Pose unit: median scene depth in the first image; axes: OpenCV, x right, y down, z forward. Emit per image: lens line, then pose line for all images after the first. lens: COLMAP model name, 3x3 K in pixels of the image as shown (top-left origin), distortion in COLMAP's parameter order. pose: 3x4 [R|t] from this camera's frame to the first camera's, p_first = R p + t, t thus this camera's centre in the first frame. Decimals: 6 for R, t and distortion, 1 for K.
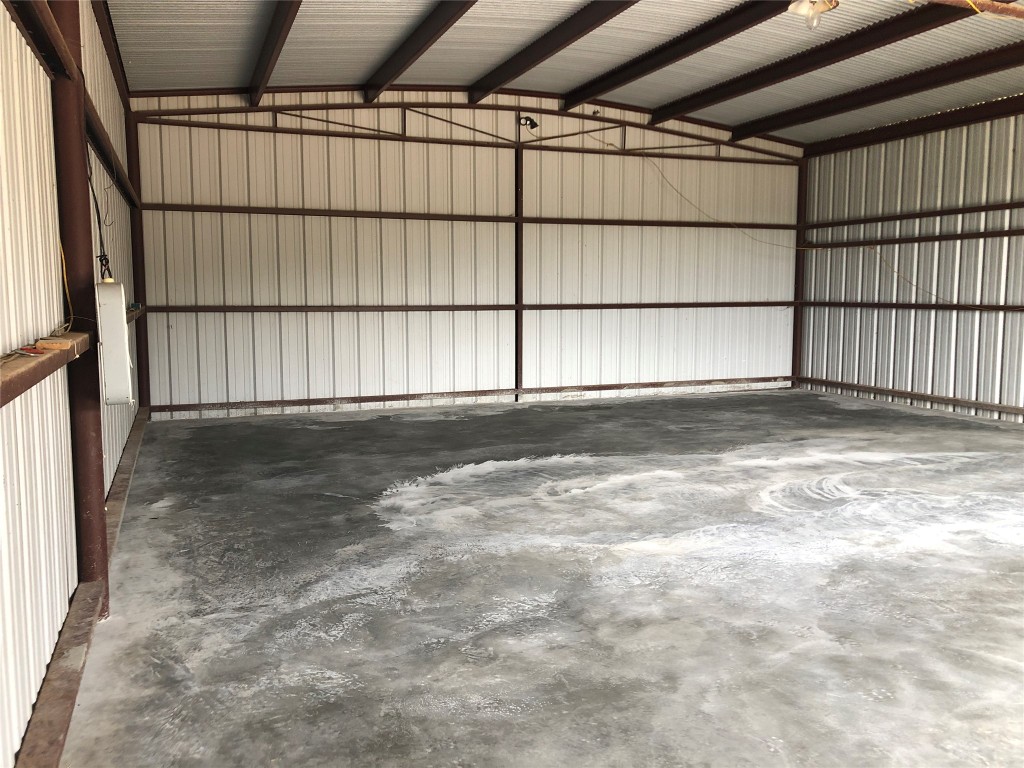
lens RADIAL K [[830.7, 0, 513.1], [0, 830.7, 385.9], [0, 0, 1]] dist [-0.038725, -0.004528]
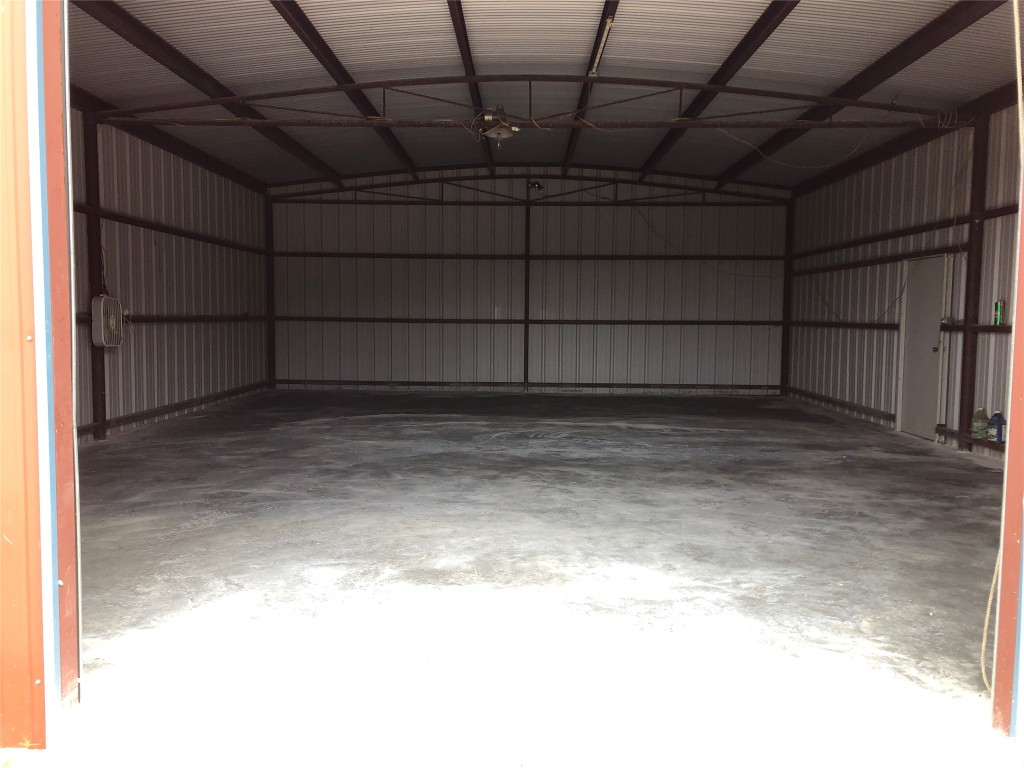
lens RADIAL K [[830.7, 0, 509.6], [0, 830.7, 380.0], [0, 0, 1]] dist [-0.038725, -0.004528]
pose [[0.920934, 0.043735, -0.387256, 0.513706], [-0.054291, 0.998391, -0.016354, 0.023407], [0.385918, 0.036085, 0.921827, -0.253586]]
